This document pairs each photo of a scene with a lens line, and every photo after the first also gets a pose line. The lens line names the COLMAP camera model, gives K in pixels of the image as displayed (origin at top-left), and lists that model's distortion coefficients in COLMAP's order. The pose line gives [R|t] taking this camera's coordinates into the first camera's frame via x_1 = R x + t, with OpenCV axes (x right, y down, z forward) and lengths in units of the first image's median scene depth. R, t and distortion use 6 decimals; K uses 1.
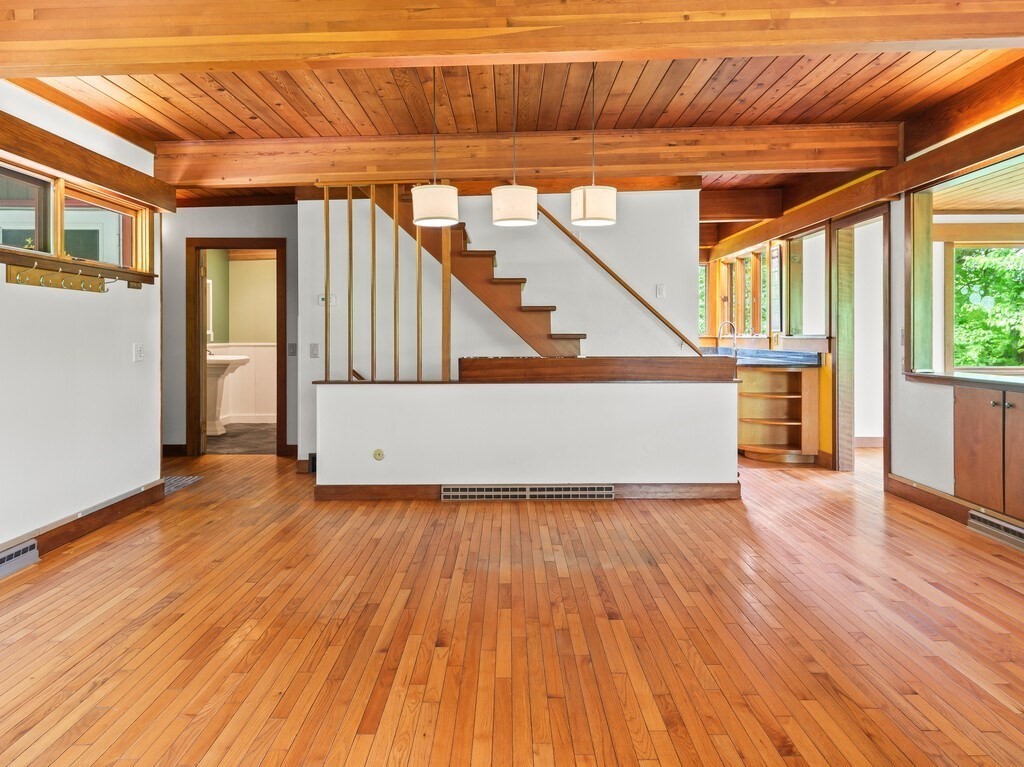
lens RADIAL K [[793.3, 0, 513.8], [0, 793.3, 337.4], [0, 0, 1]] dist [0.029416, -0.001217]
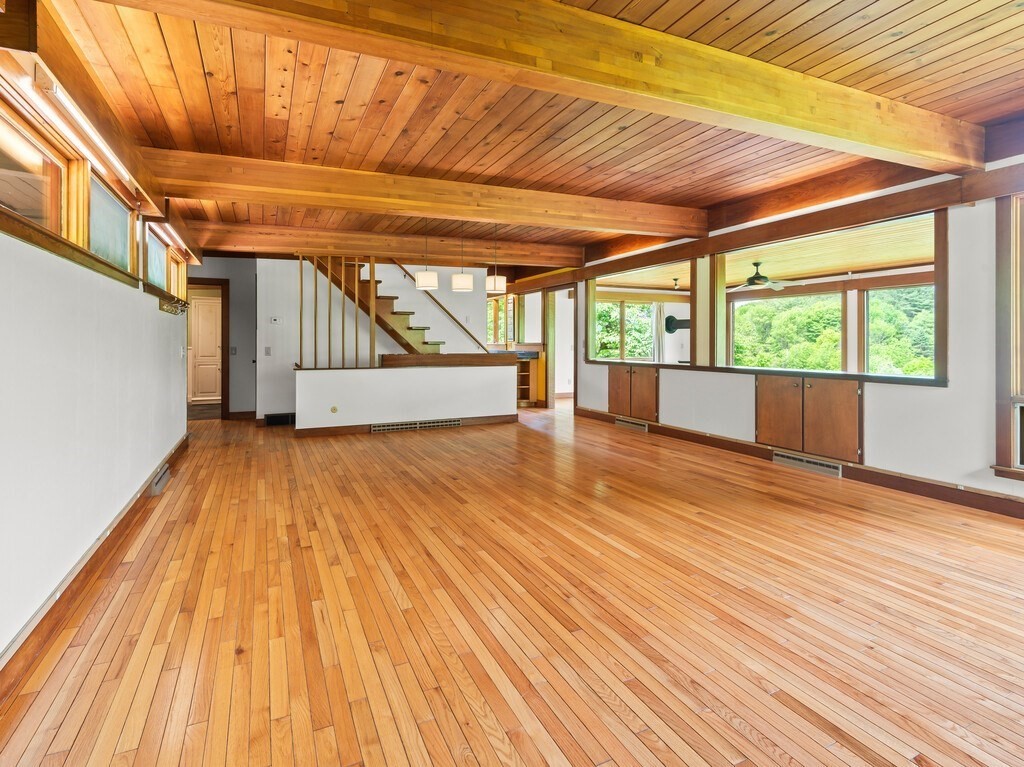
lens RADIAL K [[514.3, 0, 507.8], [0, 514.3, 341.7], [0, 0, 1]] dist [0.001567, -0.000111]
pose [[0.906161, 0.005686, 0.422895, -0.303751], [-0.003758, 0.999978, -0.005392, 0.001706], [-0.422916, 0.003297, 0.906163, -0.200795]]
